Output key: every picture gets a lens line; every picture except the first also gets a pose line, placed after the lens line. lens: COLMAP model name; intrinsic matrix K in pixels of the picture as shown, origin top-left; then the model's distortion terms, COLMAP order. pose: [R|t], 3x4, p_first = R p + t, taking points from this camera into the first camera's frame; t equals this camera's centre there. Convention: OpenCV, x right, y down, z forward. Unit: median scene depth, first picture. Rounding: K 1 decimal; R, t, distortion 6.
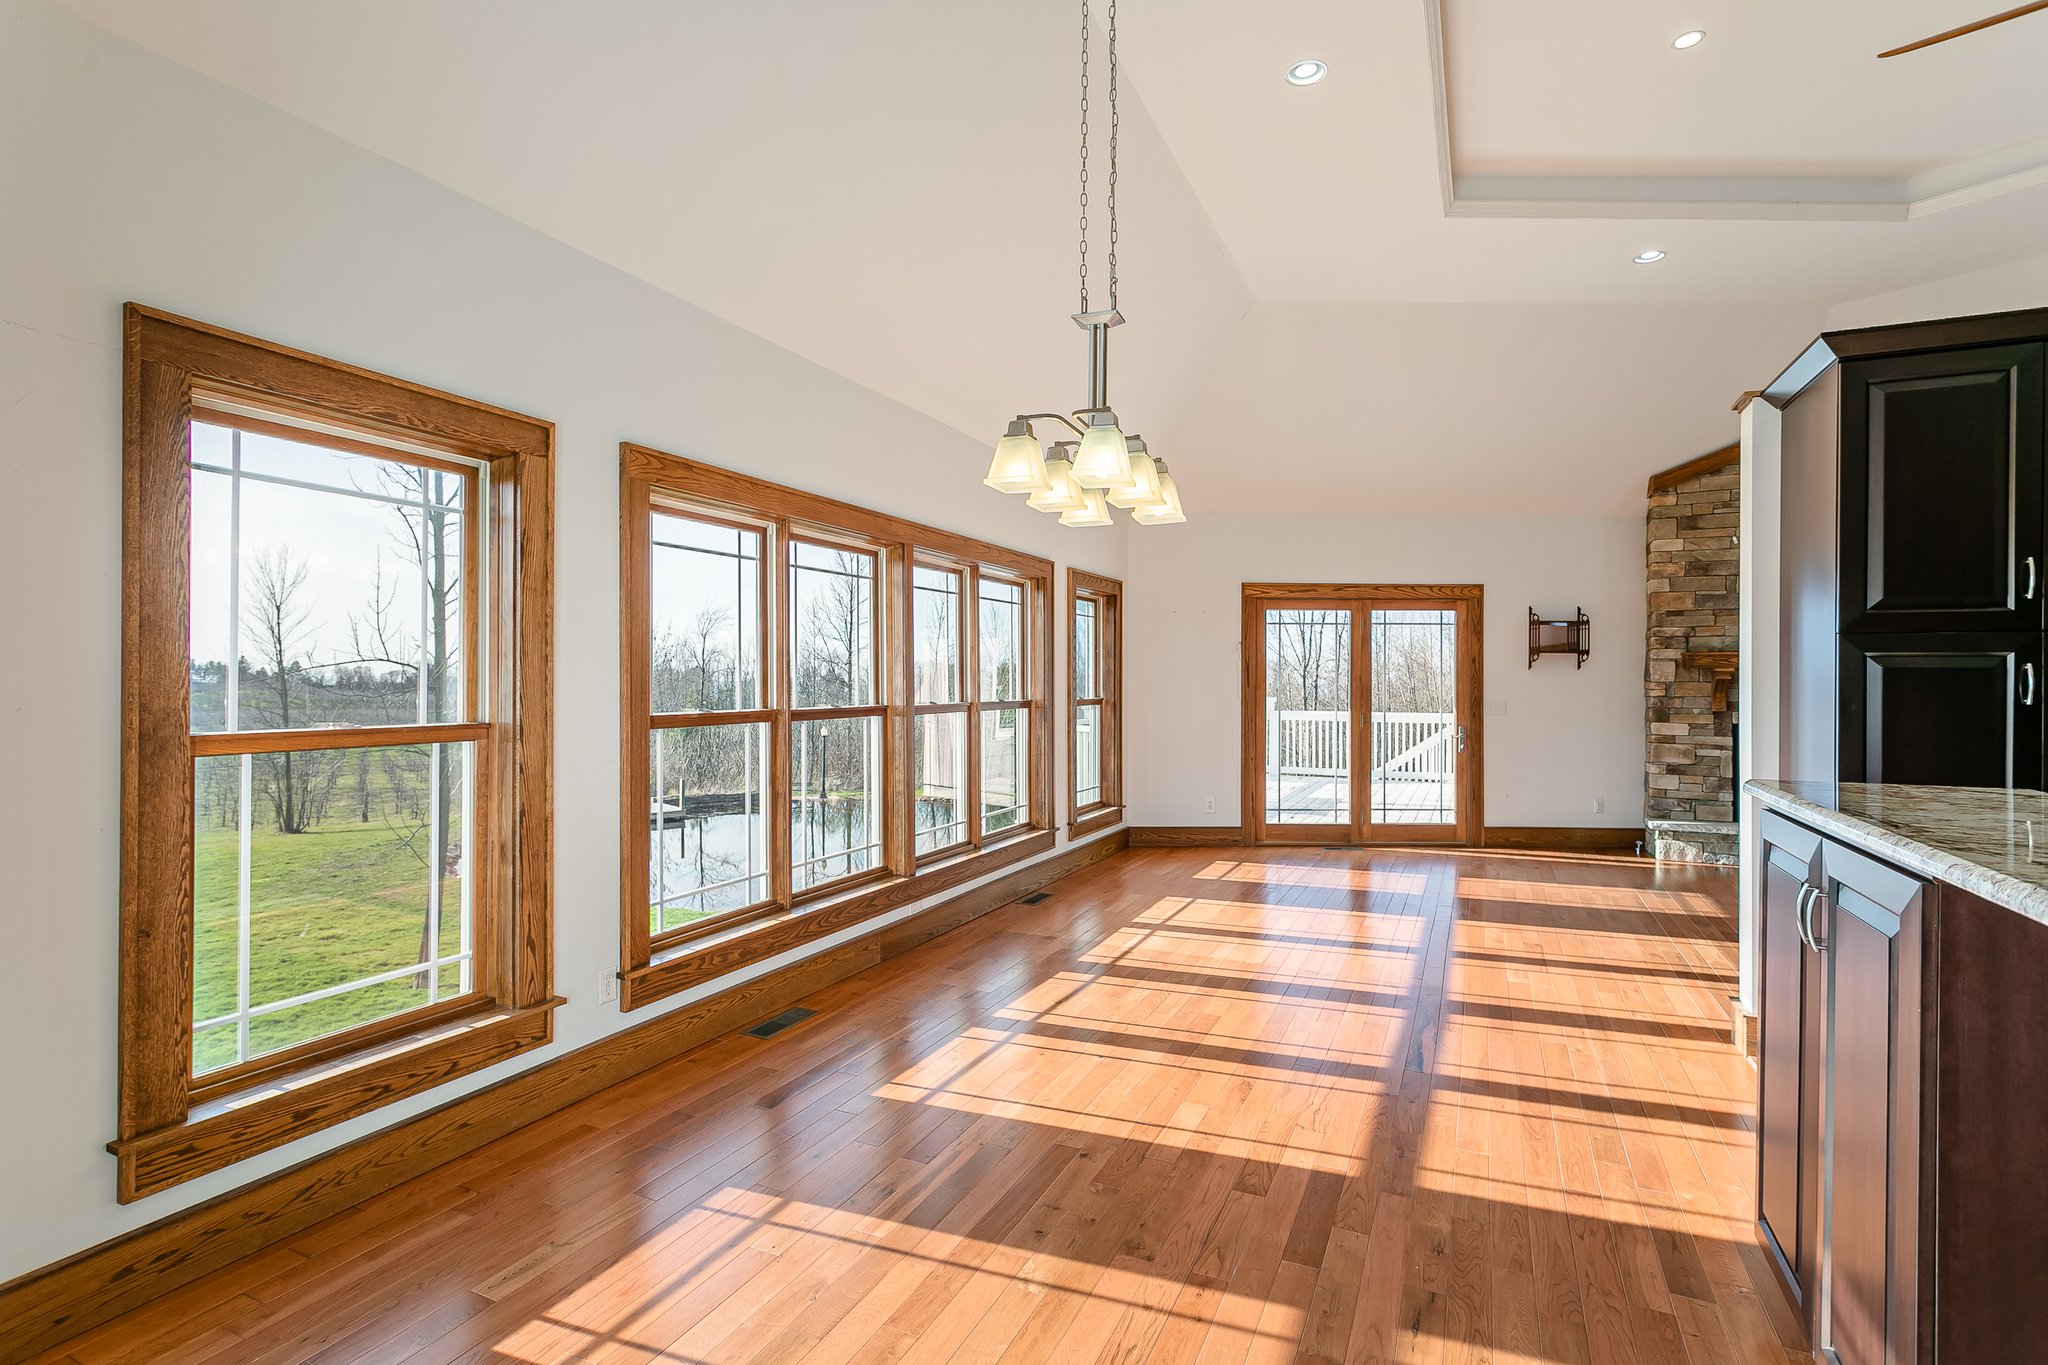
lens RADIAL K [[978.1, 0, 1002.6], [0, 978.1, 678.5], [0, 0, 1]] dist [0.000263, 0.002853]
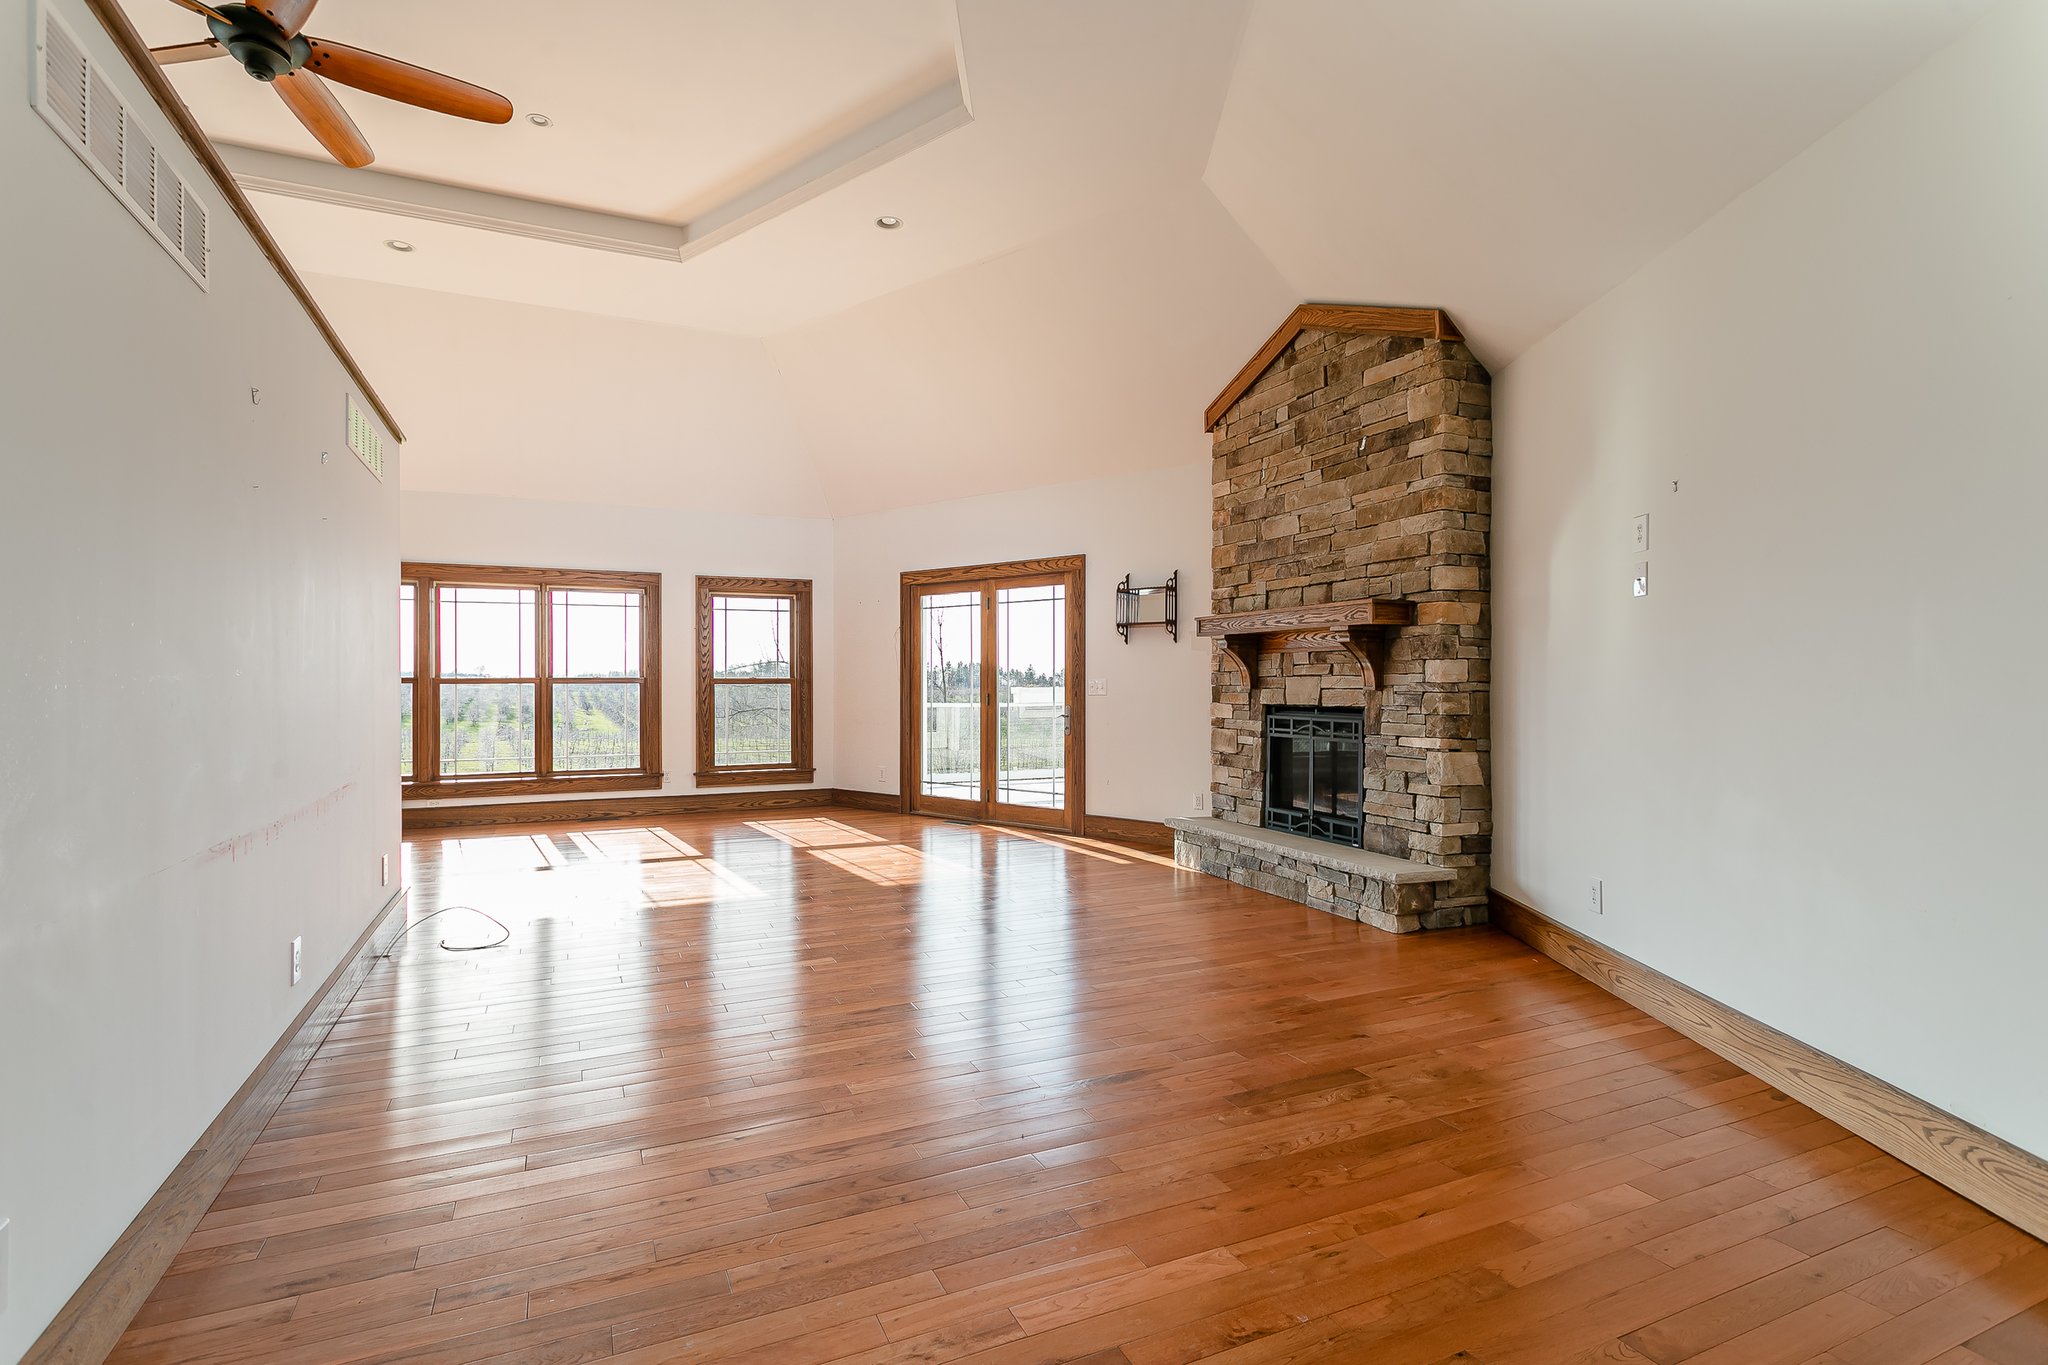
lens RADIAL K [[978.1, 0, 1012.0], [0, 978.1, 682.4], [0, 0, 1]] dist [0.000263, 0.002853]
pose [[0.767074, -0.004381, -0.641543, 1.053208], [0.005511, 0.999985, -0.000239, 0.026153], [0.641535, -0.003353, 0.767087, 0.244774]]
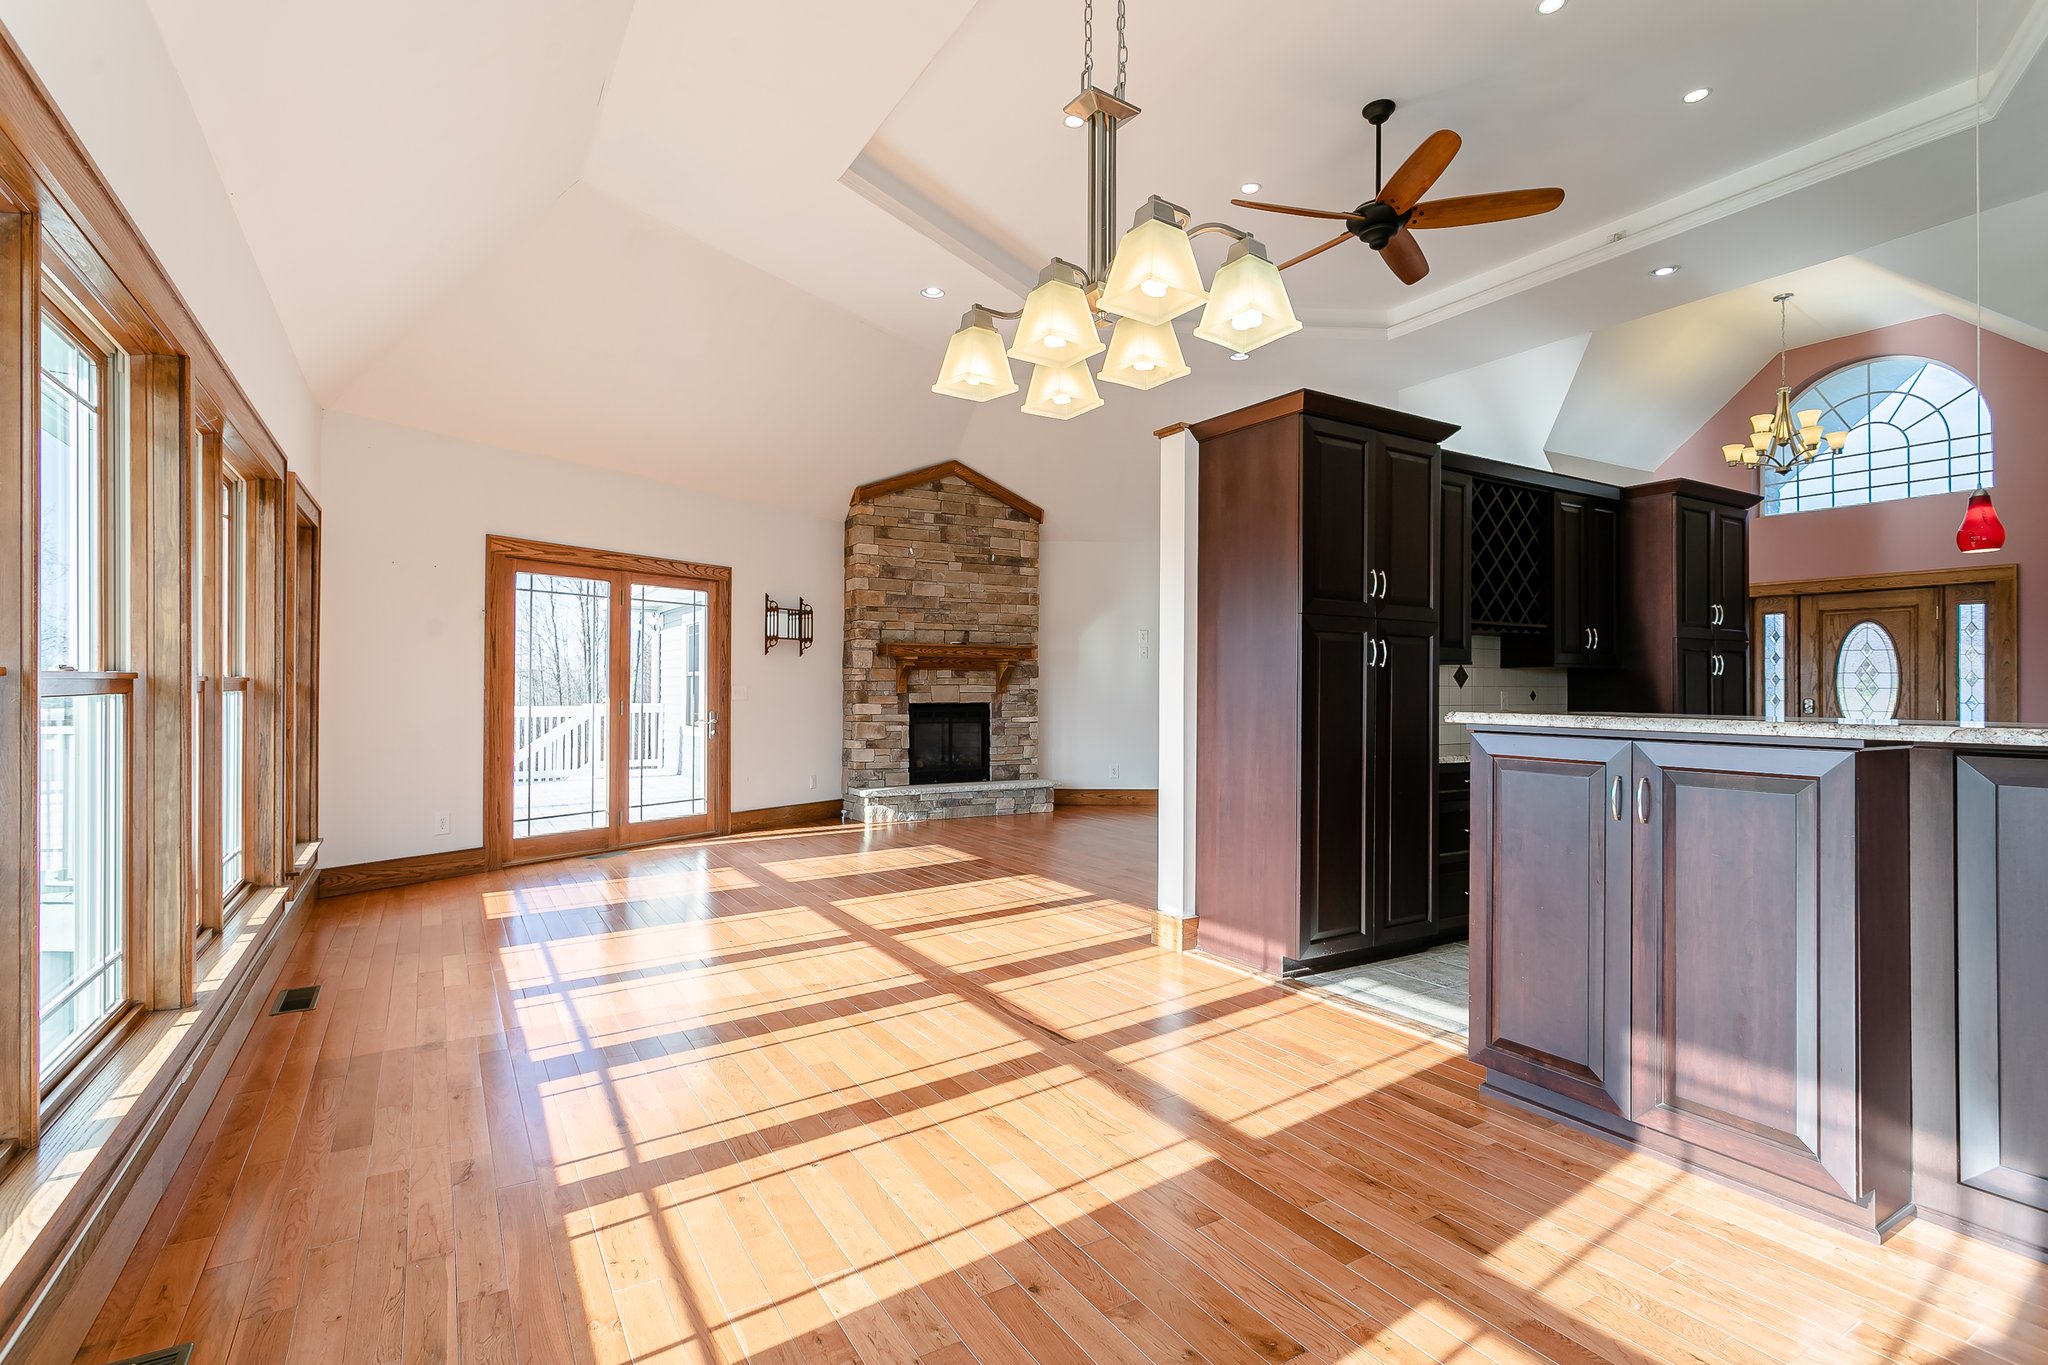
lens RADIAL K [[978.1, 0, 1023.8], [0, 978.1, 674.8], [0, 0, 1]] dist [0.000263, 0.002853]
pose [[0.541982, 0.008657, 0.840345, -0.180590], [-0.004066, 0.999962, -0.007679, 0.018925], [-0.840380, 0.000745, 0.541997, 0.219824]]
